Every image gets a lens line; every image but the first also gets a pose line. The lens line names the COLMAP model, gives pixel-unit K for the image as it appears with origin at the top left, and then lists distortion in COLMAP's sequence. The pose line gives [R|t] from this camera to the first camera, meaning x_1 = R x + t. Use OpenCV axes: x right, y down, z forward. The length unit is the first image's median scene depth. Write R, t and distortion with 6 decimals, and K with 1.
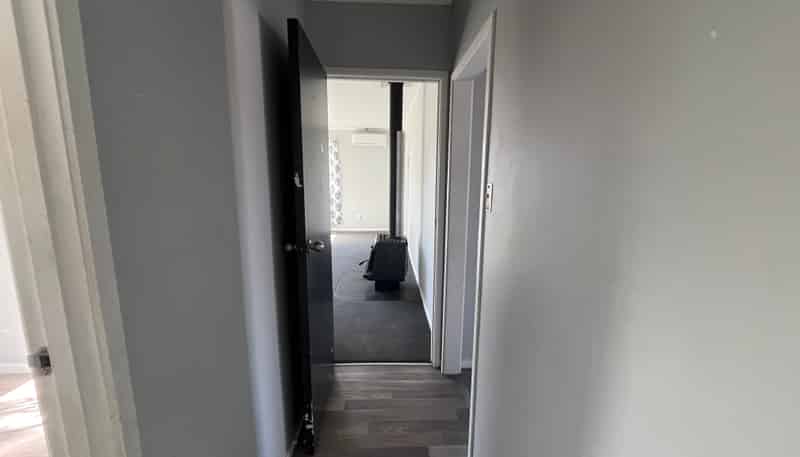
lens RADIAL K [[318.8, 0, 400.7], [0, 318.8, 226.4], [0, 0, 1]] dist [0.000020, -0.000051]
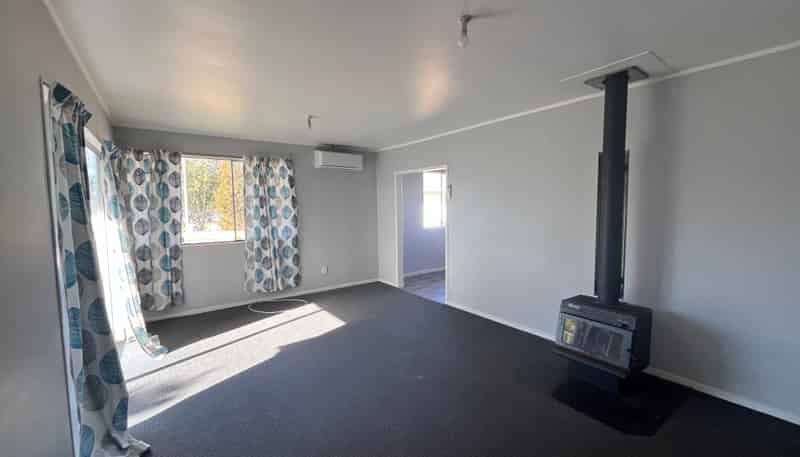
lens RADIAL K [[326.3, 0, 400.0], [0, 326.3, 228.5], [0, 0, 1]] dist [-0.014575, -0.000075]
pose [[0.821208, -0.056982, 0.567777, -0.405766], [0.104745, 0.993148, -0.051826, -0.069058], [-0.560933, 0.102032, 0.821549, 0.335821]]
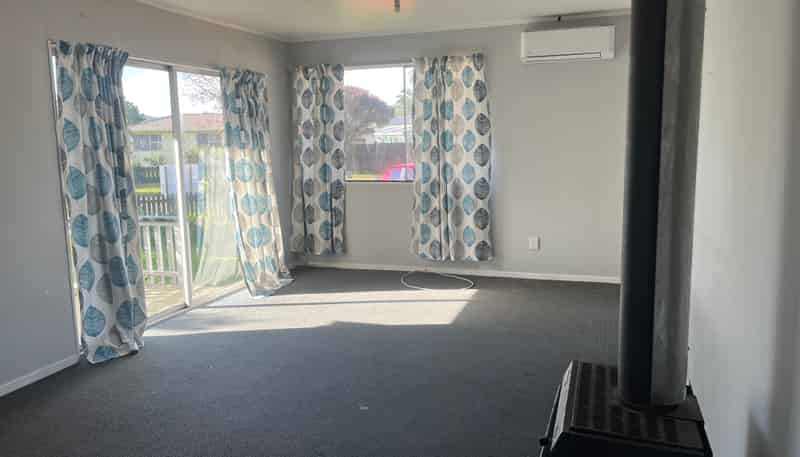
lens RADIAL K [[597.0, 0, 397.7], [0, 597.0, 223.8], [0, 0, 1]] dist [0.064828, -0.081650]
pose [[0.929049, 0.026603, -0.368999, -0.014417], [-0.031514, 0.999477, -0.007289, -0.045815], [0.368612, 0.018401, 0.929401, 0.260469]]
